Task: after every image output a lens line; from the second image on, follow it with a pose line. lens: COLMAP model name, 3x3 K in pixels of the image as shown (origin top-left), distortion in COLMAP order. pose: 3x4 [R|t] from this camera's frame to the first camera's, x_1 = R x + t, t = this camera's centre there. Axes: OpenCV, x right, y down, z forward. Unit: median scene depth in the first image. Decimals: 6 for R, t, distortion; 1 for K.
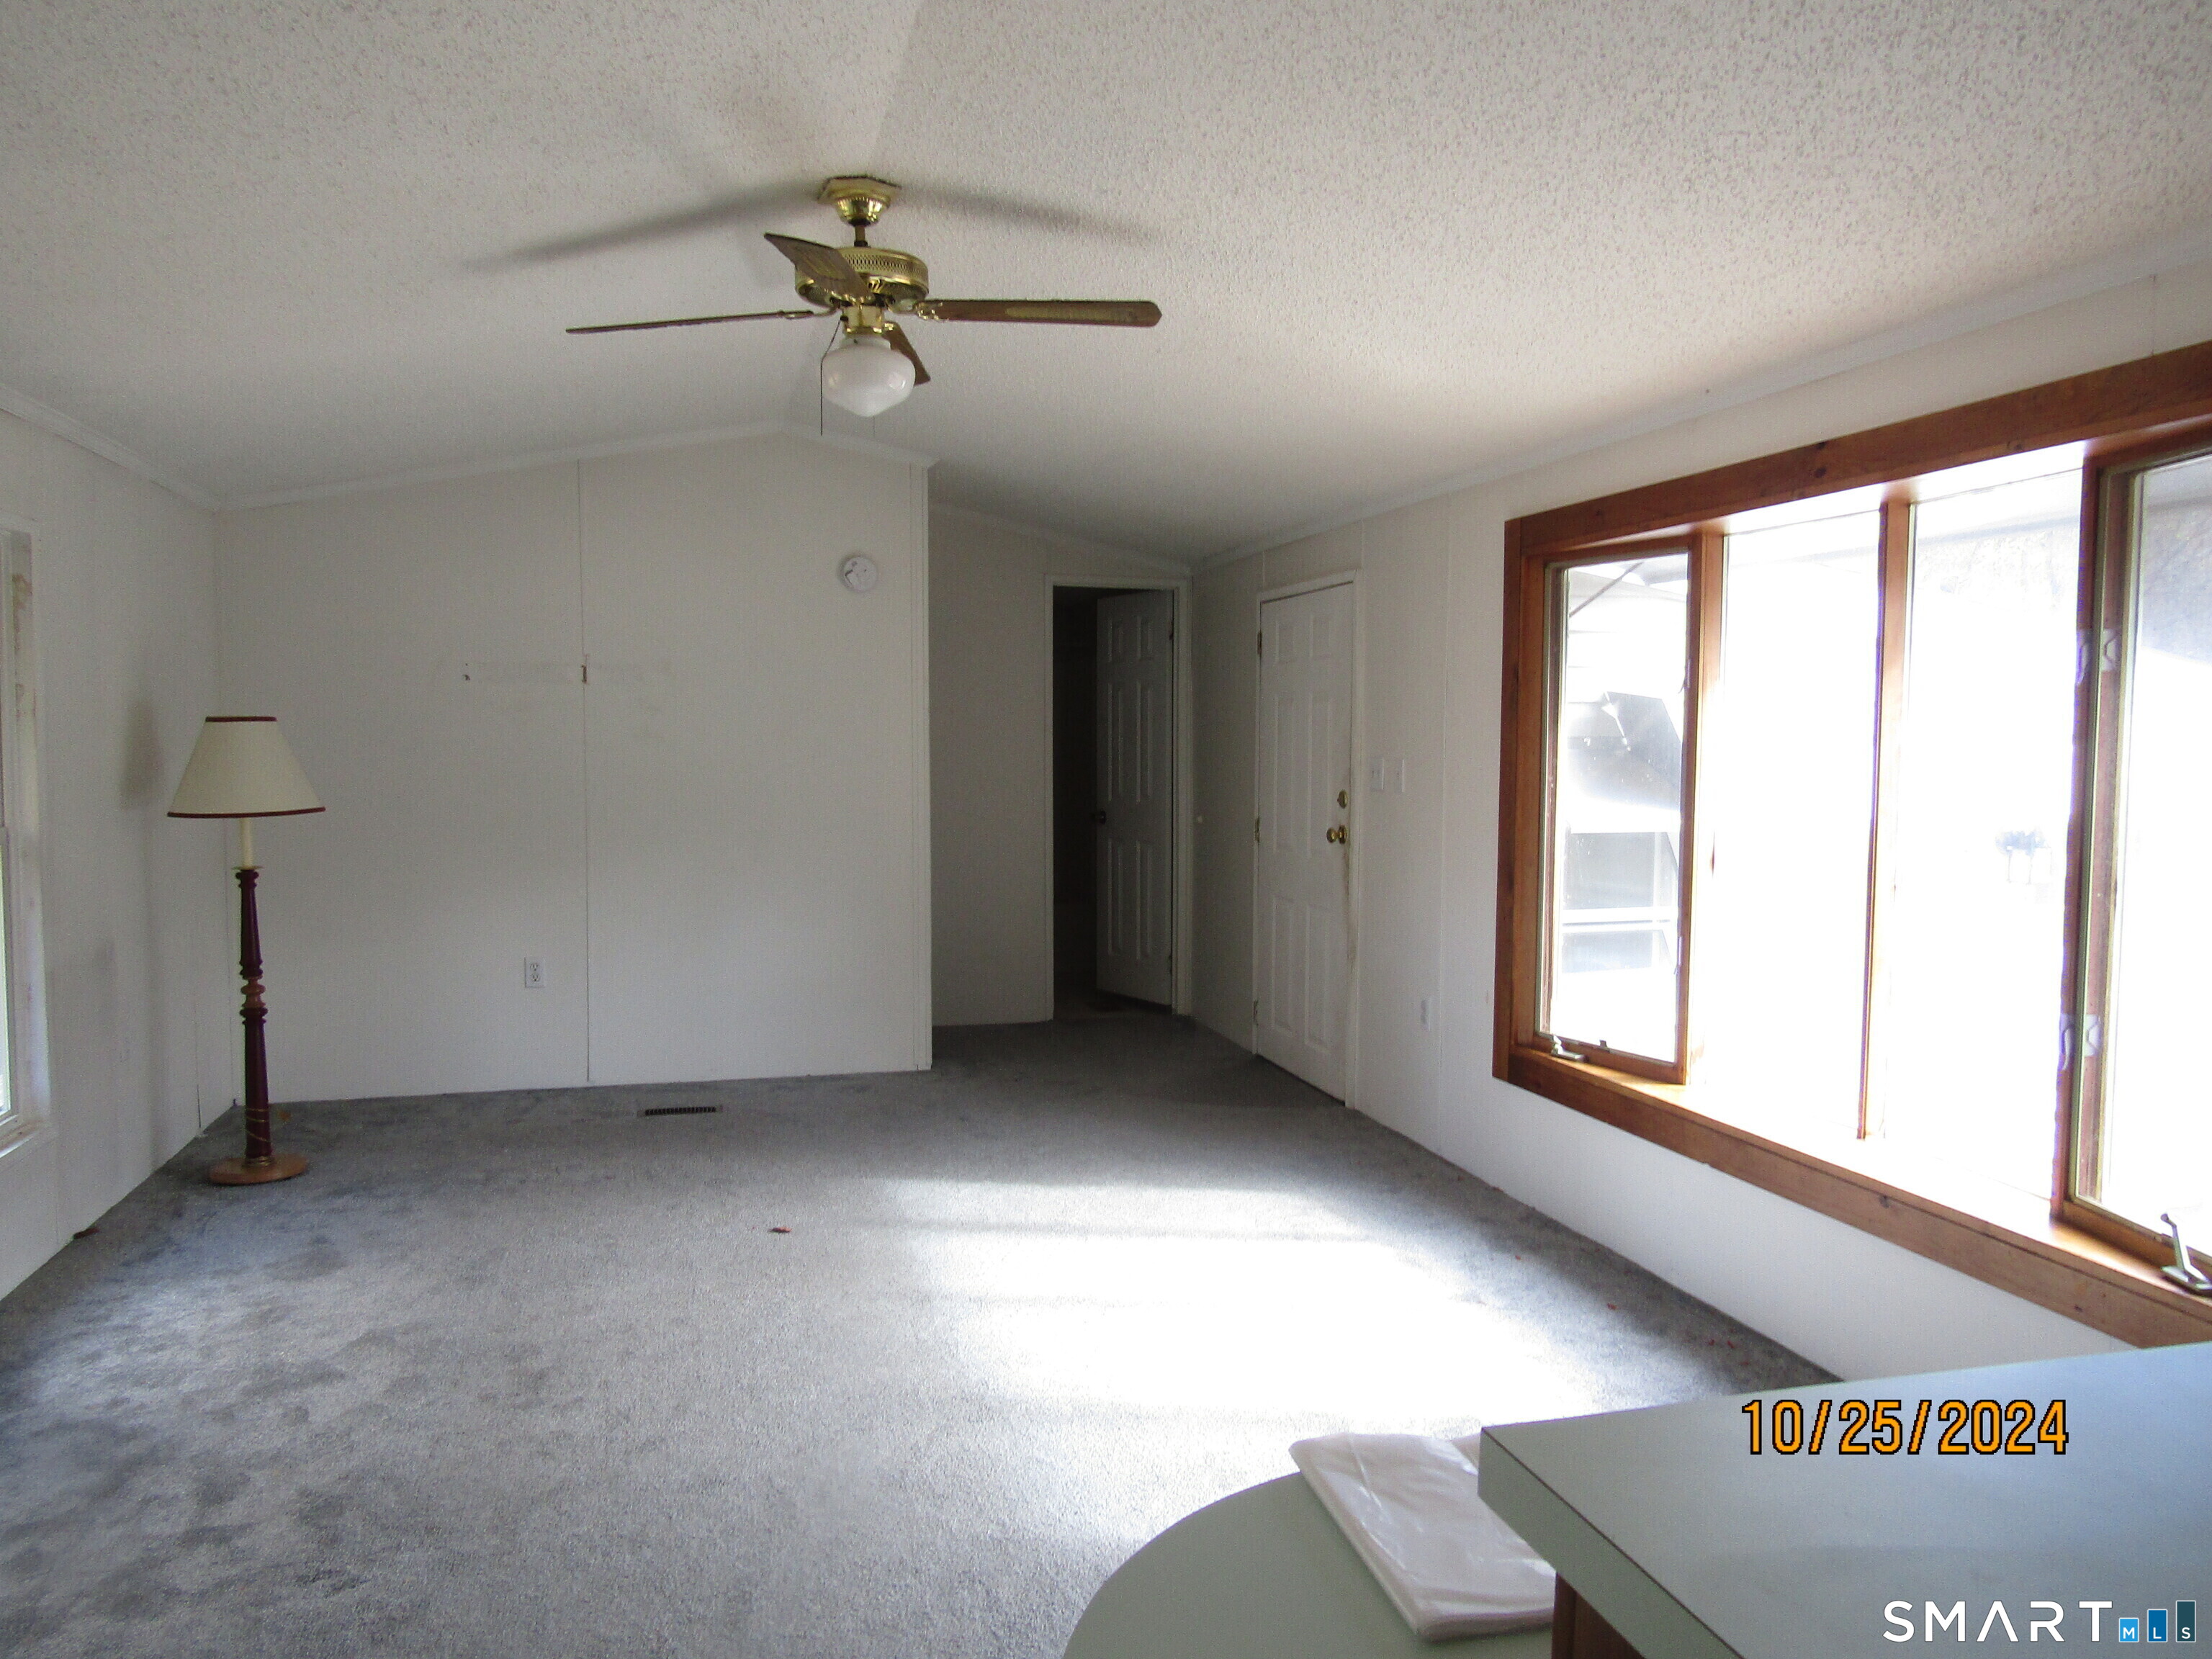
lens RADIAL K [[1566.9, 0, 1104.1], [0, 1566.9, 824.5], [0, 0, 1]] dist [-0.007952, 0.001586]
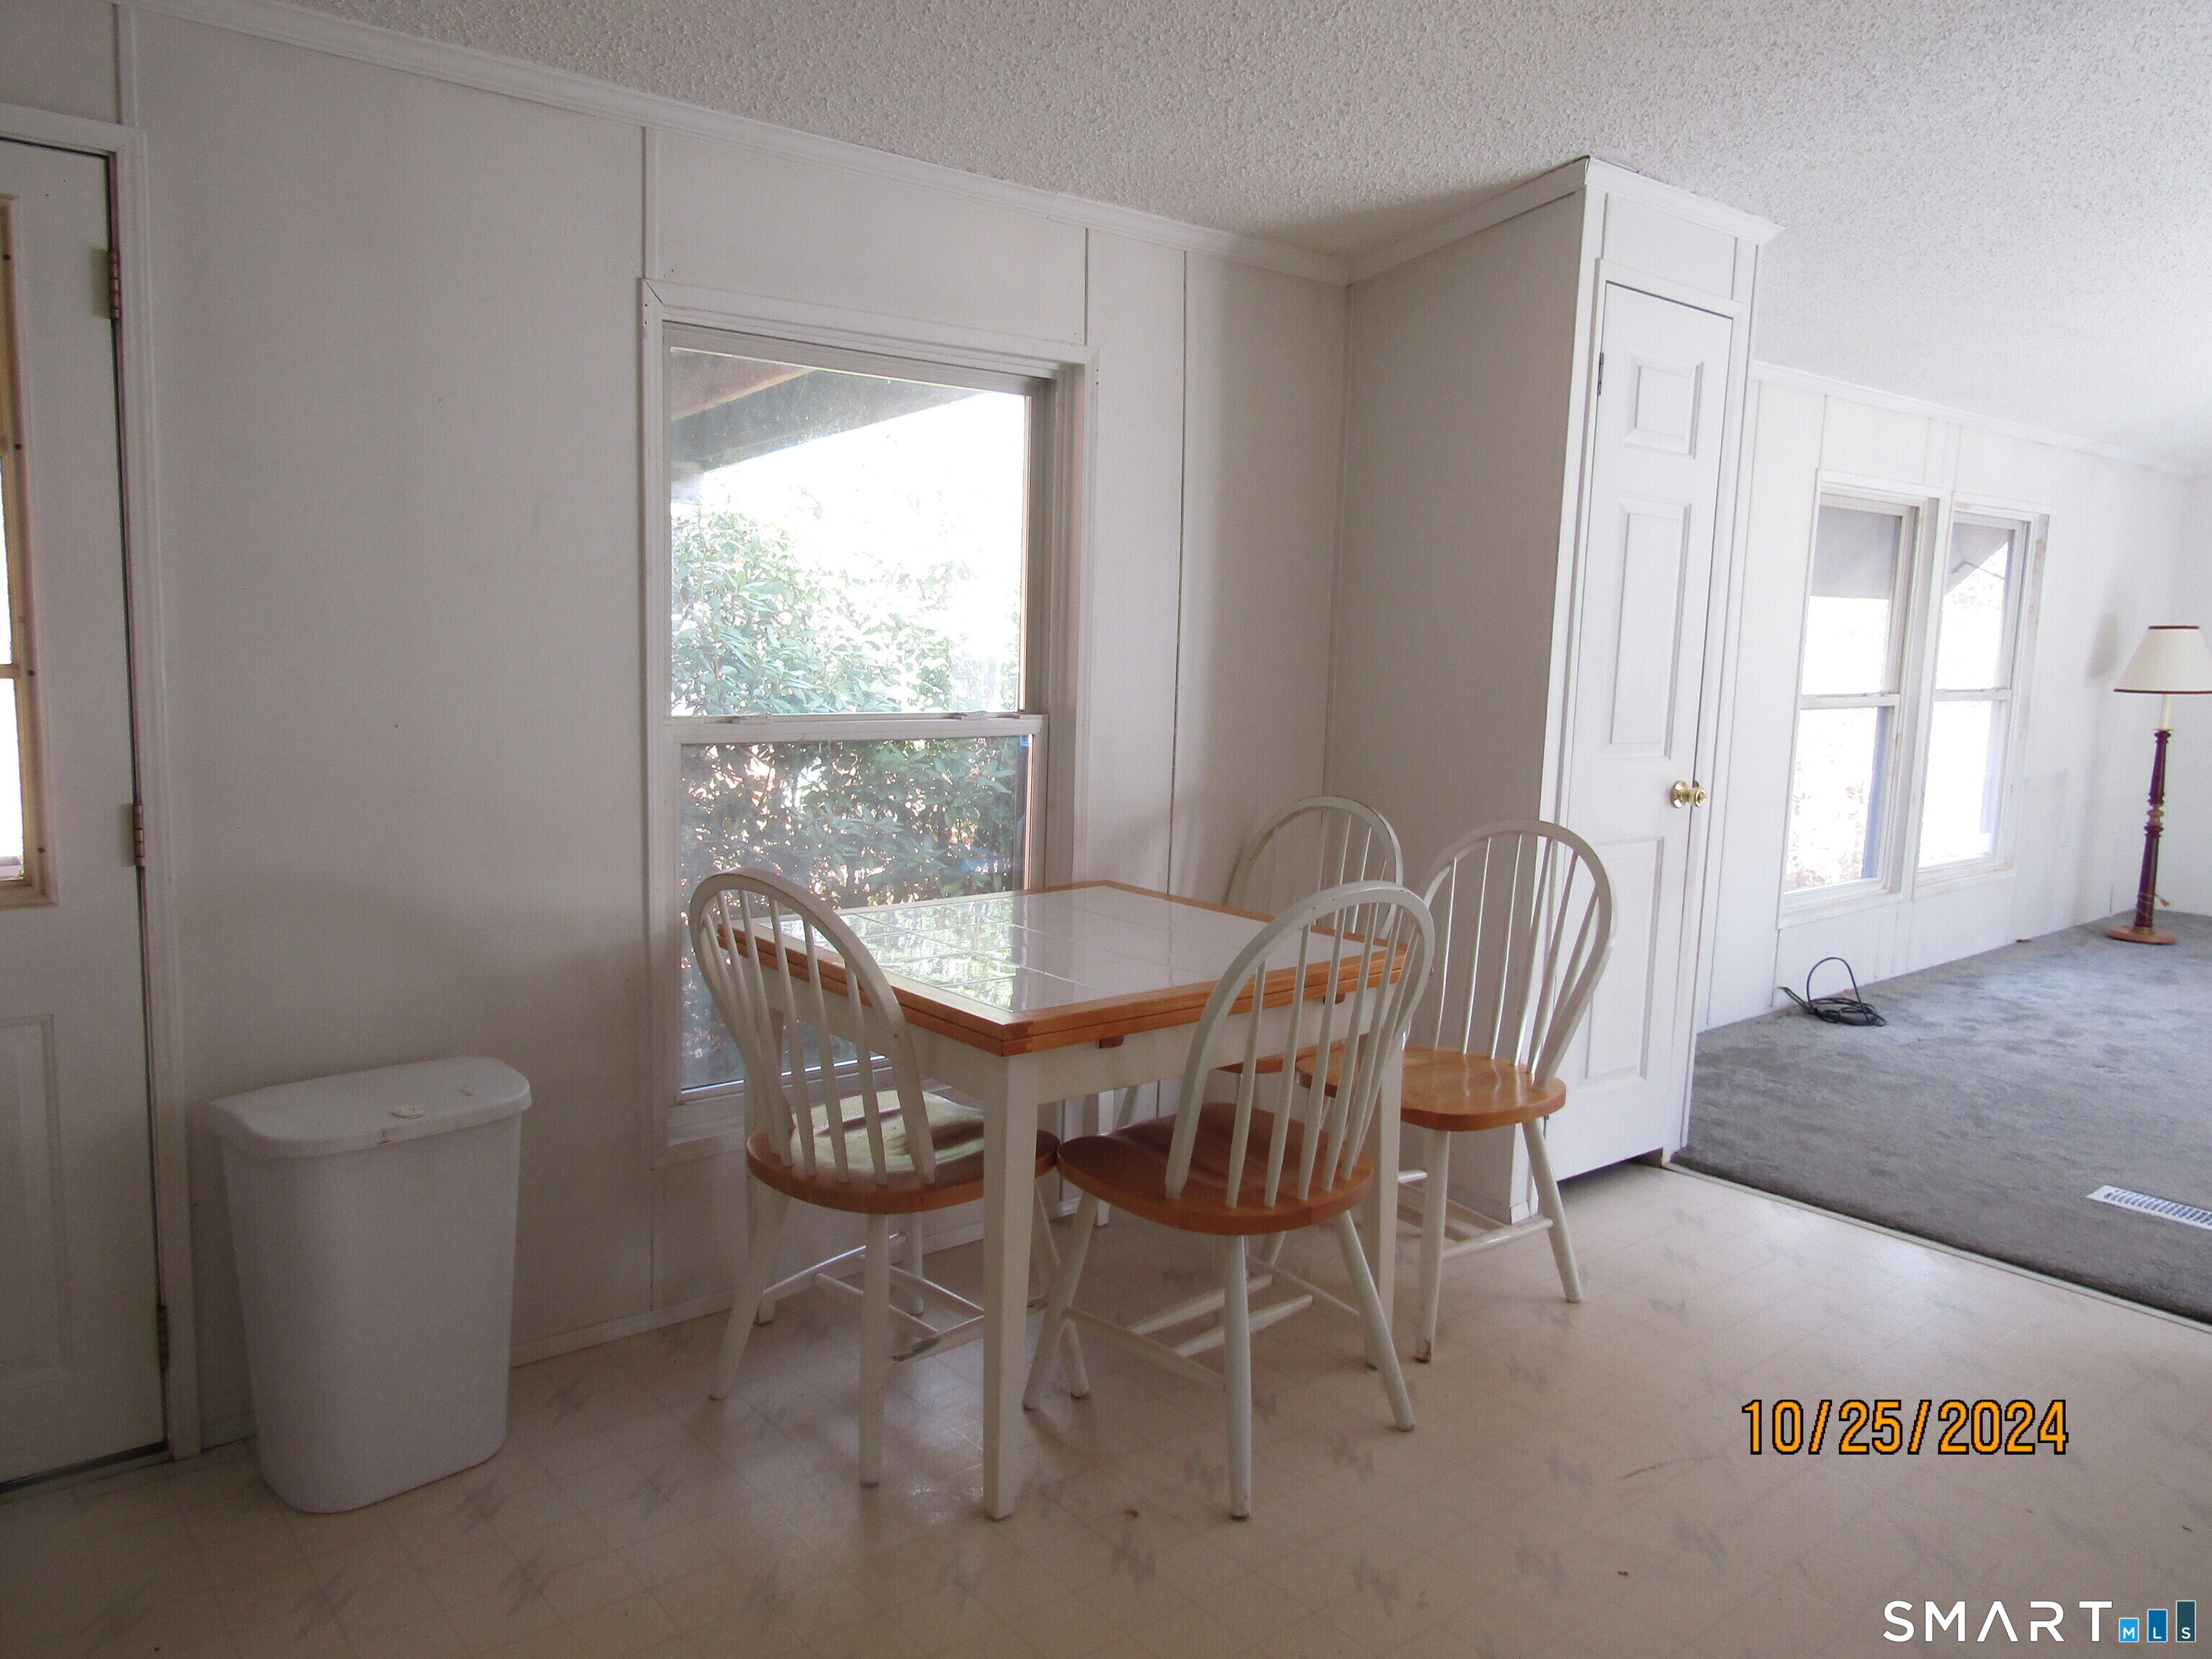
lens RADIAL K [[1566.9, 0, 1106.5], [0, 1566.9, 825.2], [0, 0, 1]] dist [-0.007952, 0.001586]
pose [[0.414879, 0.132546, -0.900171, 0.364085], [-0.075767, 0.990929, 0.110990, 0.029228], [0.906717, 0.022155, 0.421158, -0.503237]]
